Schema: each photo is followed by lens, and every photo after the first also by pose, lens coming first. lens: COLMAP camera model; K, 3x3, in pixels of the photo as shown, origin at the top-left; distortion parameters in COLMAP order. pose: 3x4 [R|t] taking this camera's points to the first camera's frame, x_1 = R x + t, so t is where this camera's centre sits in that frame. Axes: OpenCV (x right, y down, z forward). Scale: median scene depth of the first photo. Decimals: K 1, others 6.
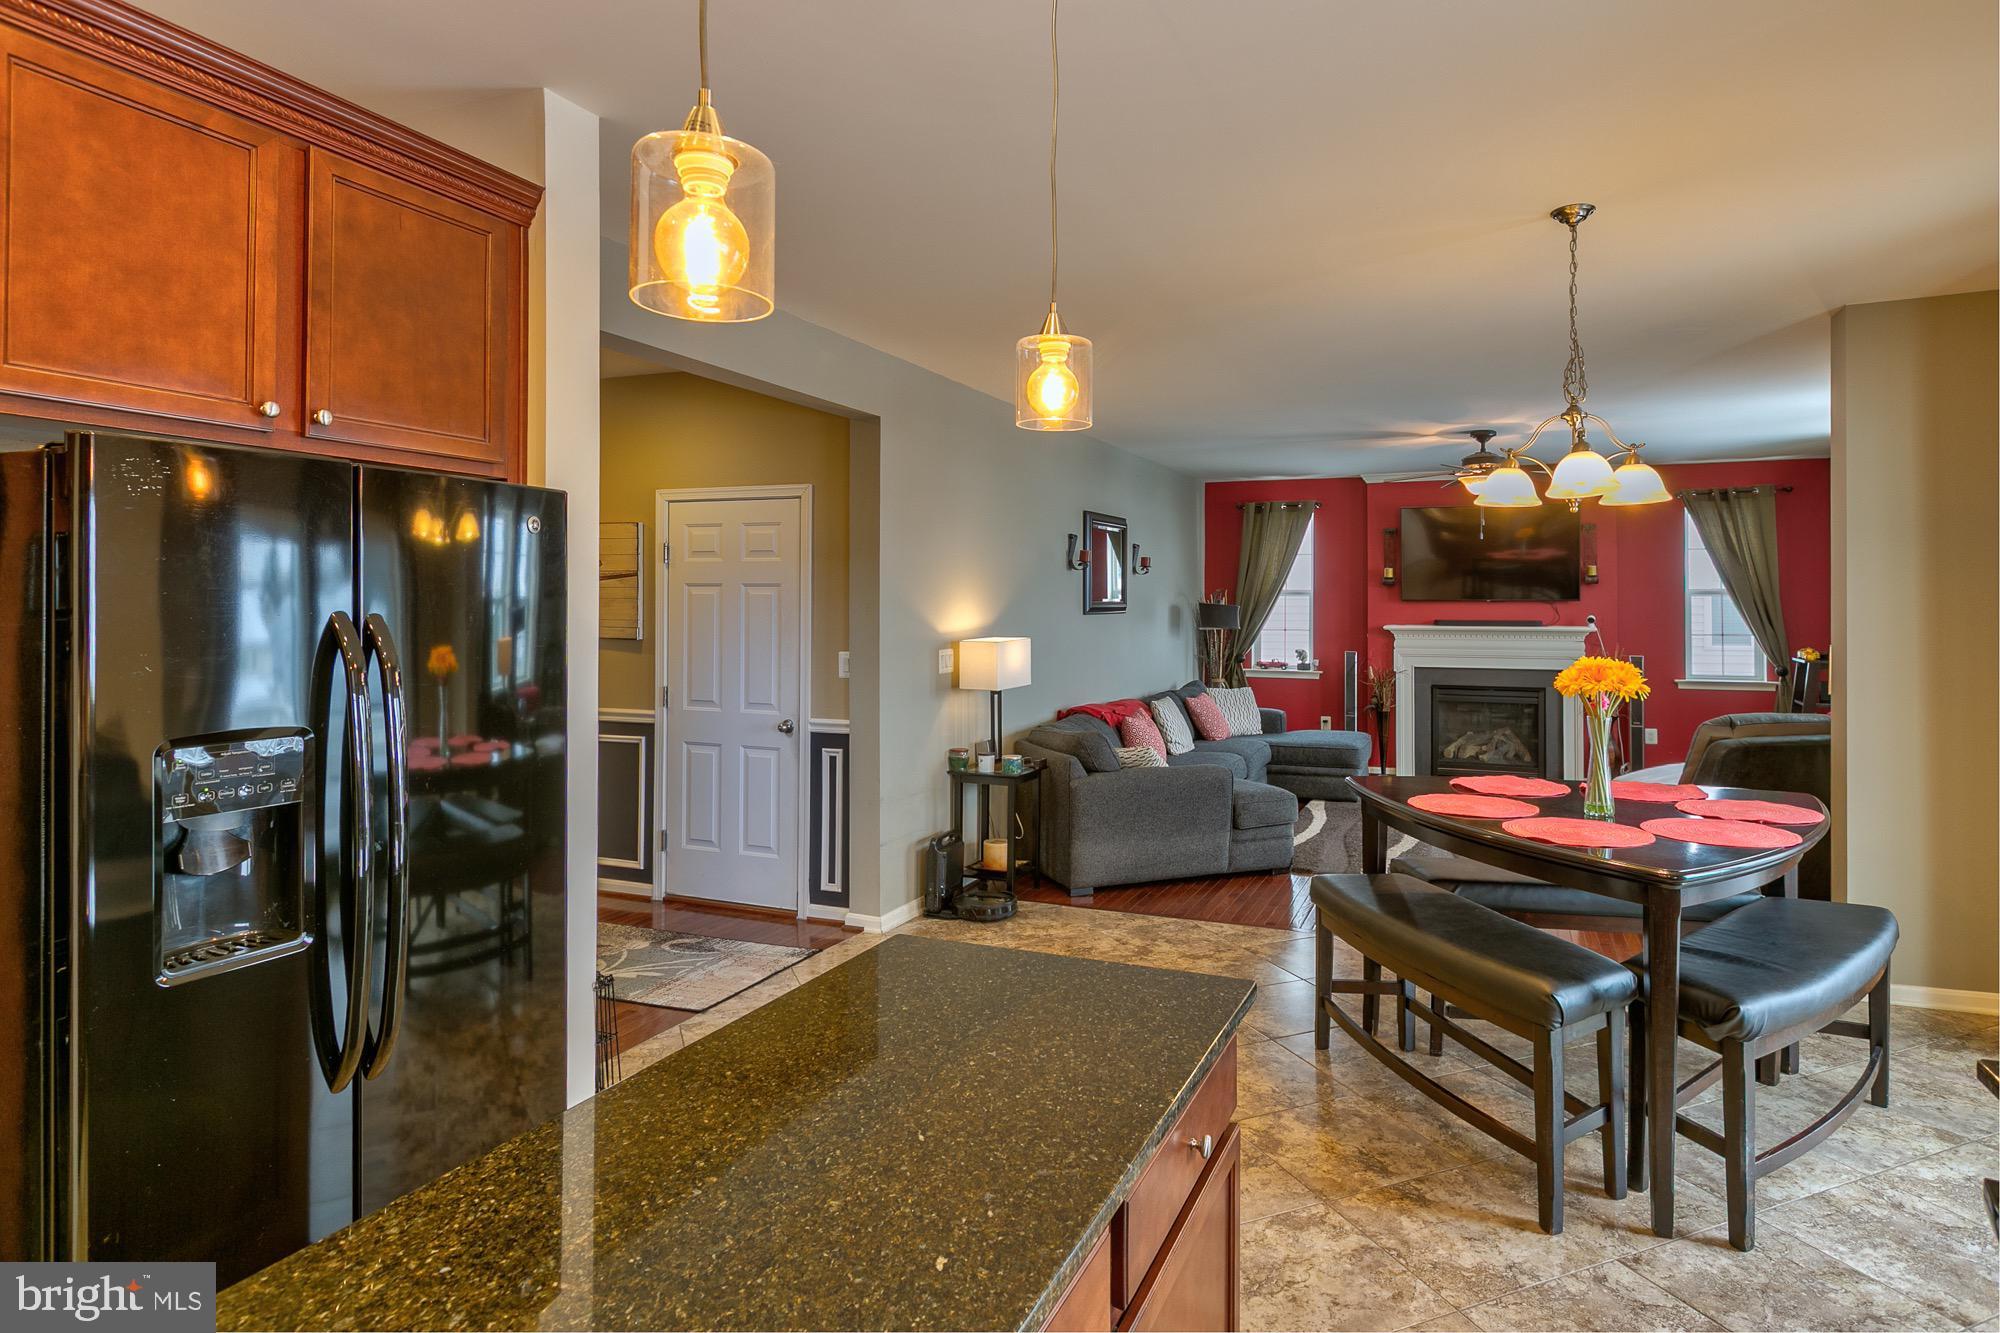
lens RADIAL K [[1099.3, 0, 1065.5], [0, 1099.3, 592.8], [0, 0, 1]] dist [0.002946, -0.002383]
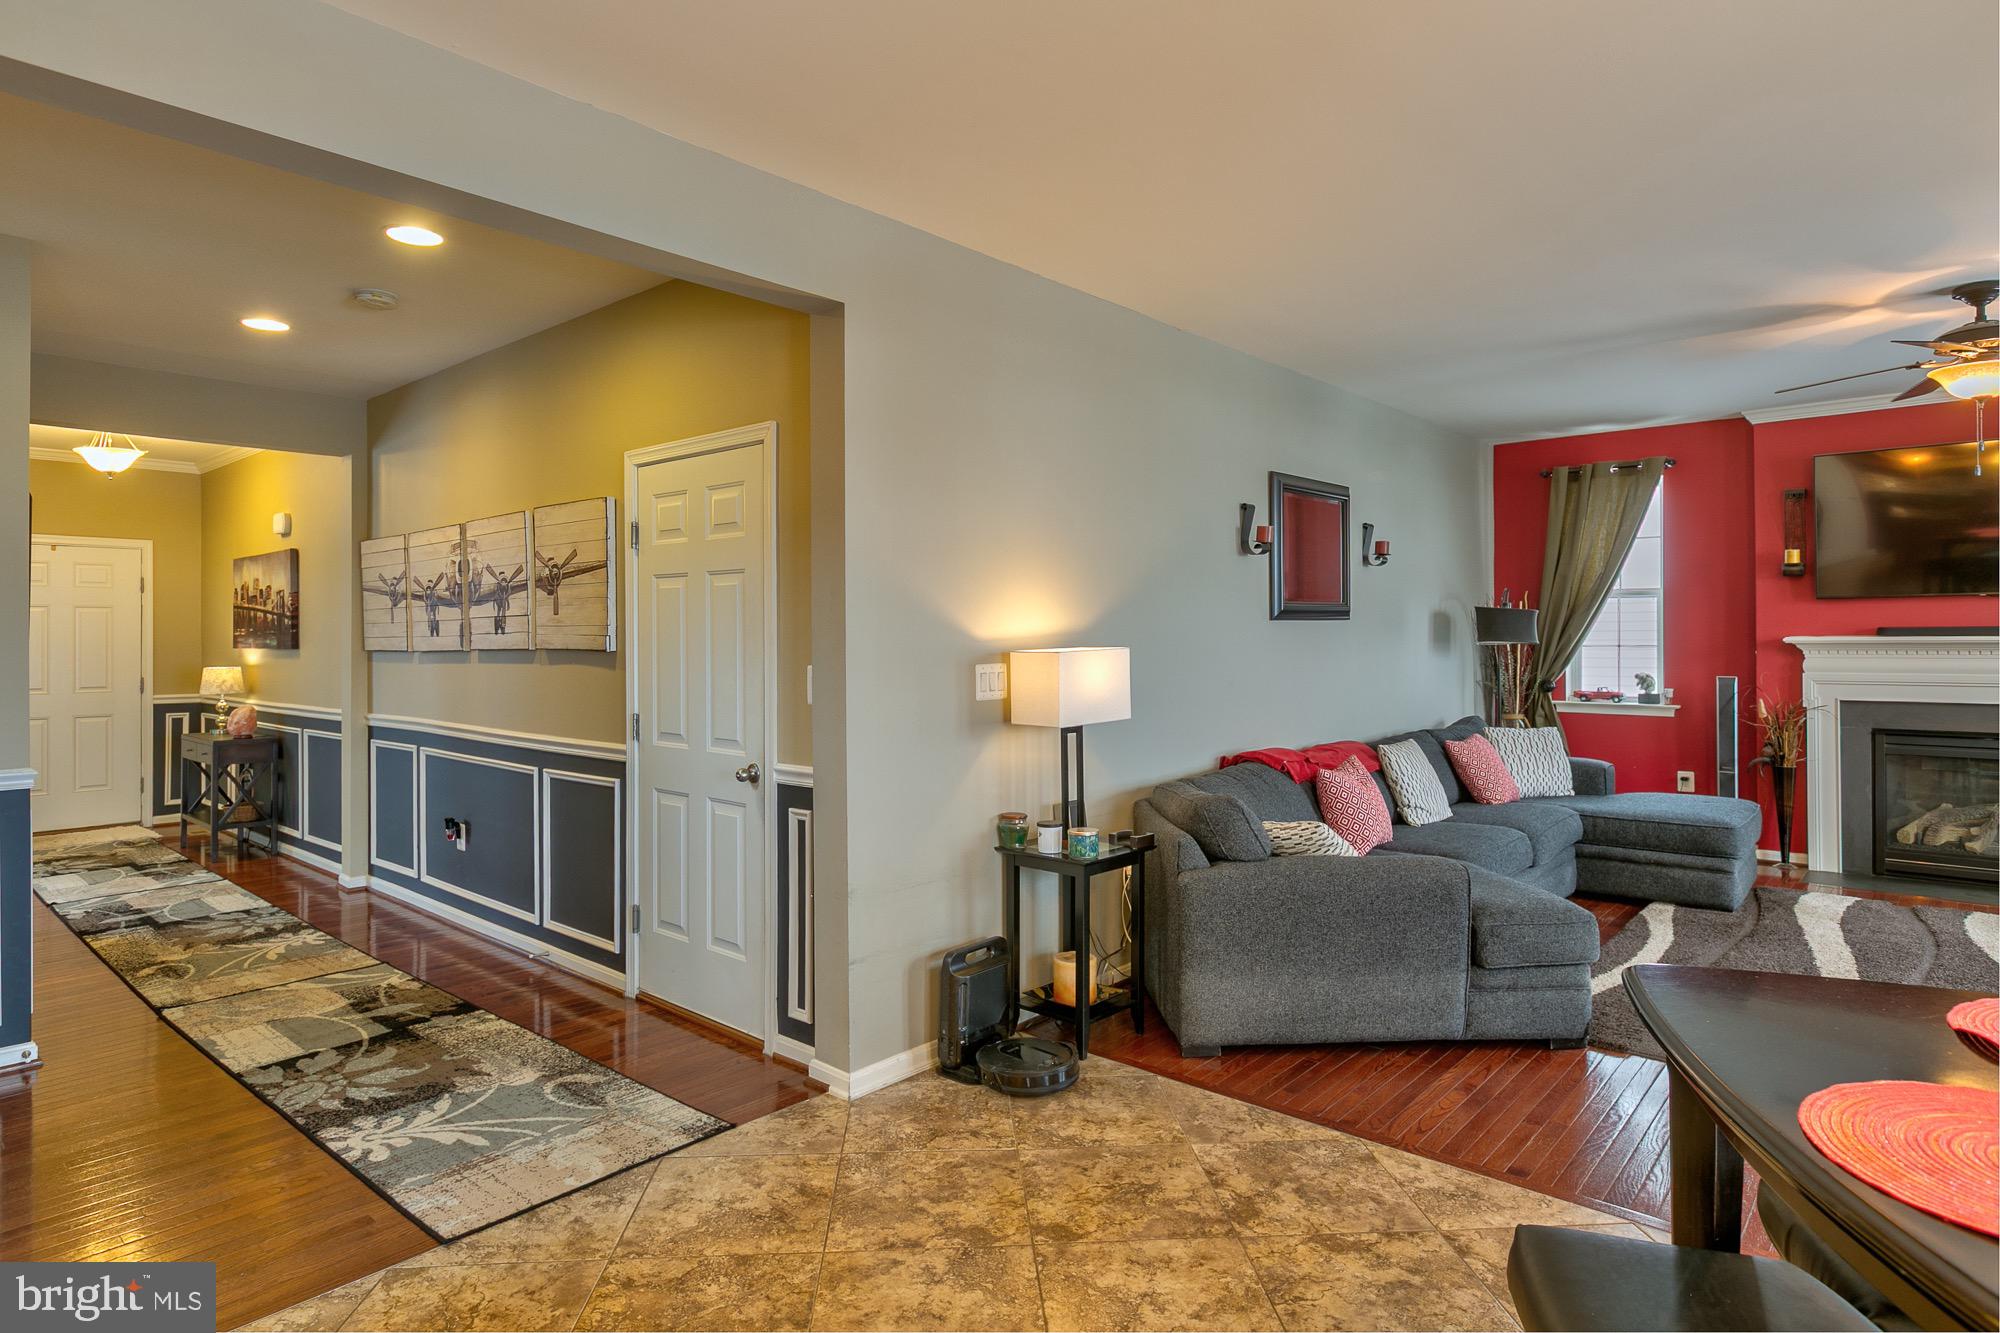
lens RADIAL K [[1097.0, 0, 1000.4], [0, 1097.0, 632.4], [0, 0, 1]] dist [0.004061, -0.003010]
pose [[0.940199, -0.010304, -0.340471, 0.123230], [0.013213, 0.999893, 0.006227, 0.028318], [0.340370, -0.010353, 0.940235, 0.378349]]
